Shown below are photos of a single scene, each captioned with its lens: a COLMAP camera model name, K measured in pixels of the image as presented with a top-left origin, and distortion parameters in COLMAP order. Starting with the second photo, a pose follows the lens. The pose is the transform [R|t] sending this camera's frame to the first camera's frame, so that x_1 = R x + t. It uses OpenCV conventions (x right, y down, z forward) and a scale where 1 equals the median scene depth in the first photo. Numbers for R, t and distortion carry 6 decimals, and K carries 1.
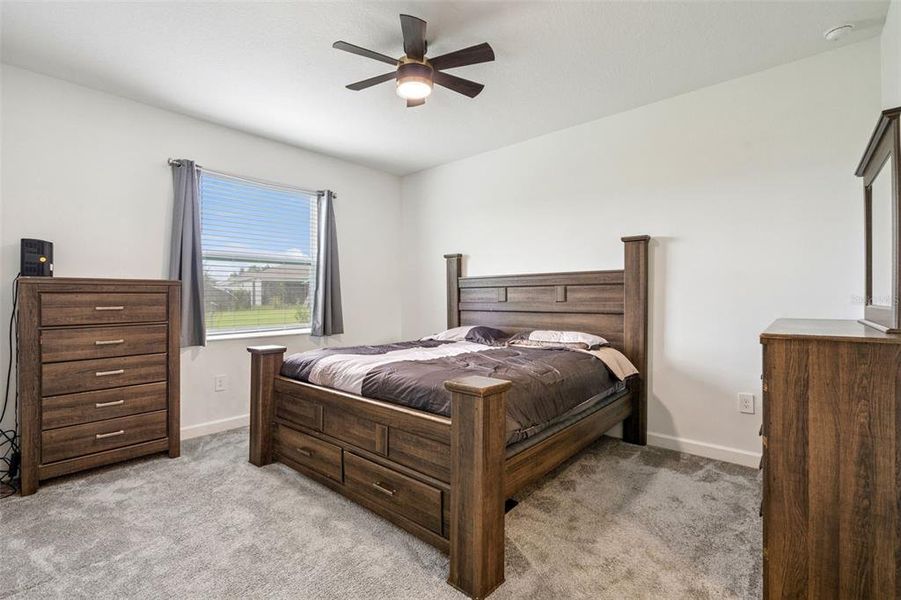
lens RADIAL K [[400.6, 0, 446.9], [0, 400.6, 294.5], [0, 0, 1]] dist [0.000832, 0.000266]
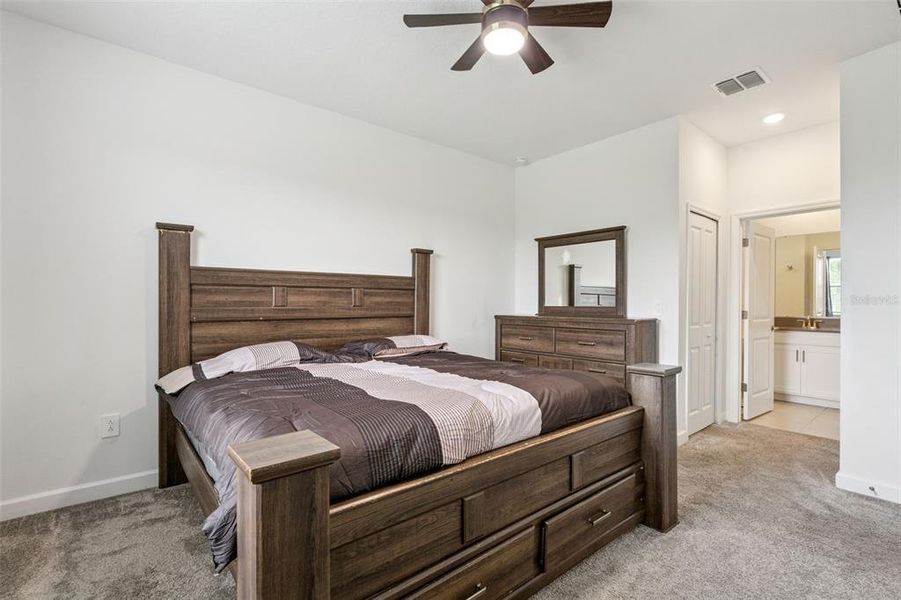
lens RADIAL K [[416.8, 0, 444.5], [0, 416.8, 302.8], [0, 0, 1]] dist [-0.000137, 0.000177]
pose [[0.166345, 0.001709, 0.986066, -0.671746], [-0.015210, 0.999884, 0.000833, 0.007087], [-0.985950, -0.015136, 0.166352, 0.701412]]
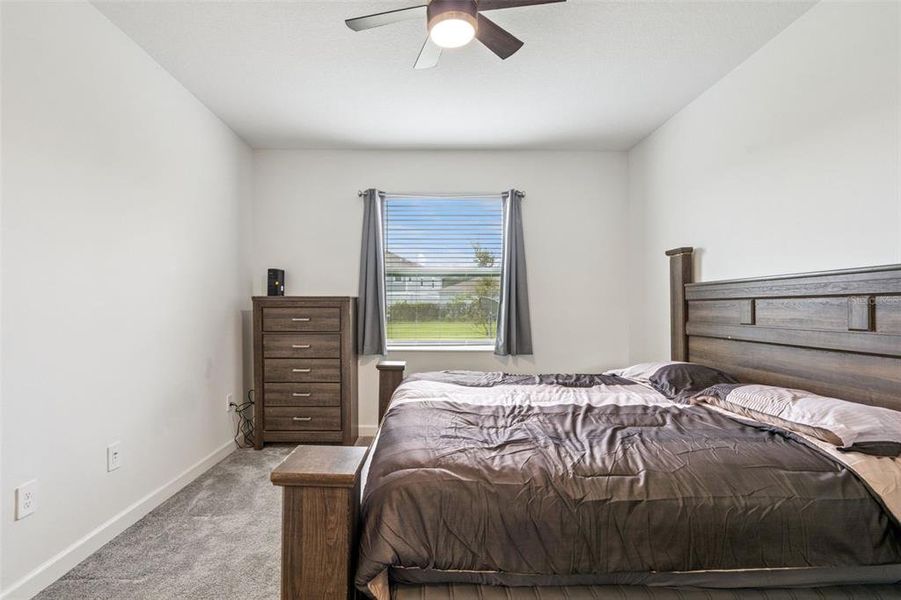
lens RADIAL K [[416.8, 0, 444.5], [0, 416.8, 302.8], [0, 0, 1]] dist [-0.000137, 0.000177]
pose [[0.678800, 0.000415, -0.734323, 0.339456], [-0.001305, 0.999999, -0.000641, -0.014662], [0.734322, 0.001394, 0.678800, 0.337509]]
